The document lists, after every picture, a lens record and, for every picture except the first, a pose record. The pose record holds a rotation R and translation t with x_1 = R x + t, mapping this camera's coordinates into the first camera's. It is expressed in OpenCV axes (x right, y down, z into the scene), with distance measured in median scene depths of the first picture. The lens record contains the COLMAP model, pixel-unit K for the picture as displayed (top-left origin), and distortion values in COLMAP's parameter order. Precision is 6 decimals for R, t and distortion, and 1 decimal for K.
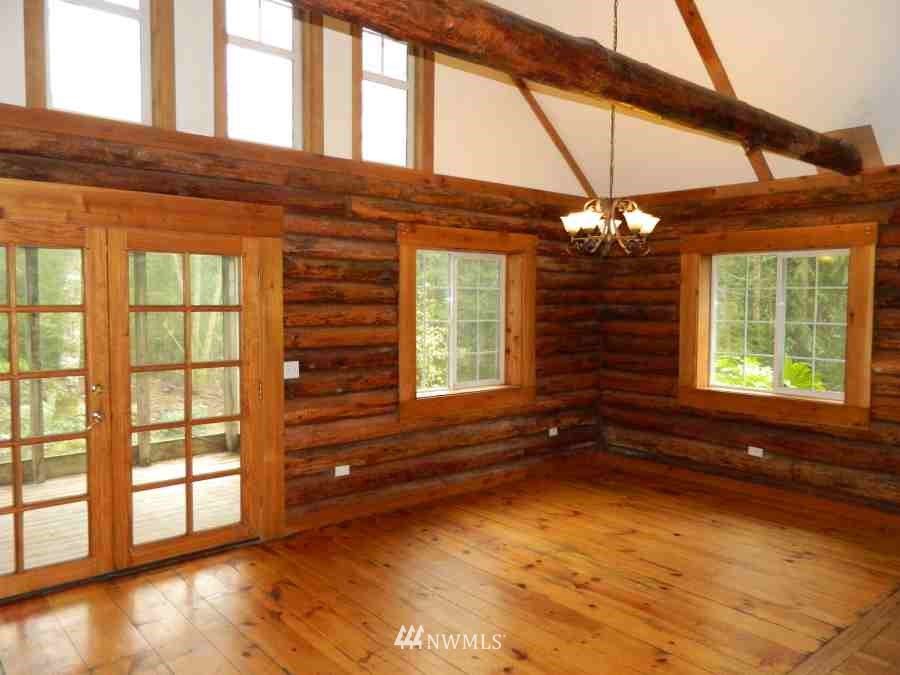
lens RADIAL K [[685.9, 0, 450.2], [0, 685.9, 329.7], [0, 0, 1]] dist [0.024011, 0.000697]
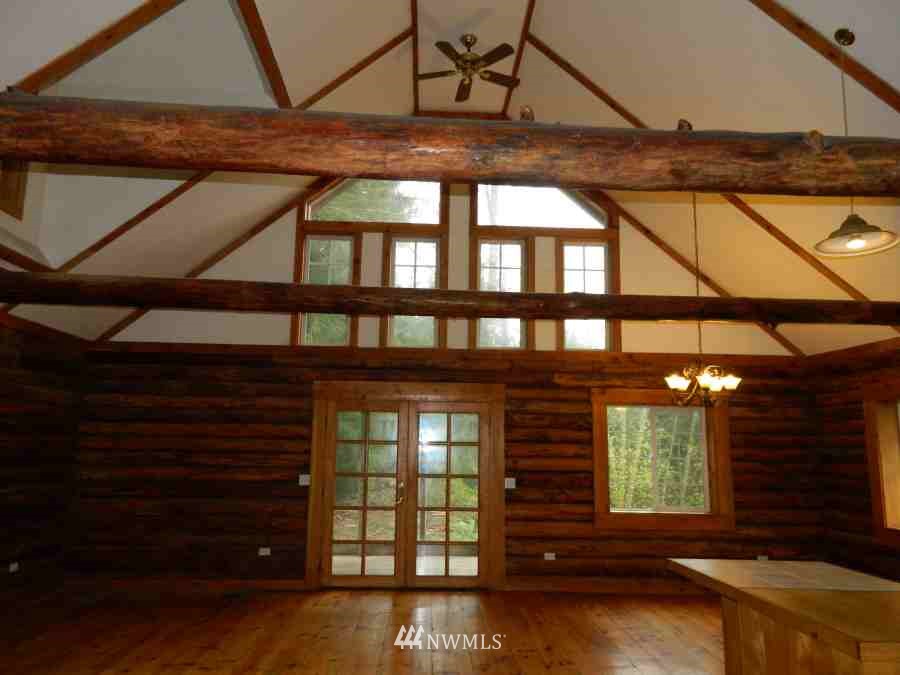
lens RADIAL K [[685.9, 0, 451.0], [0, 685.9, 337.3], [0, 0, 1]] dist [0.024011, 0.000697]
pose [[0.784077, -0.096145, -0.613171, 0.646321], [-0.038651, 0.978448, -0.202845, 0.052194], [0.619458, 0.182746, 0.763463, -0.361800]]
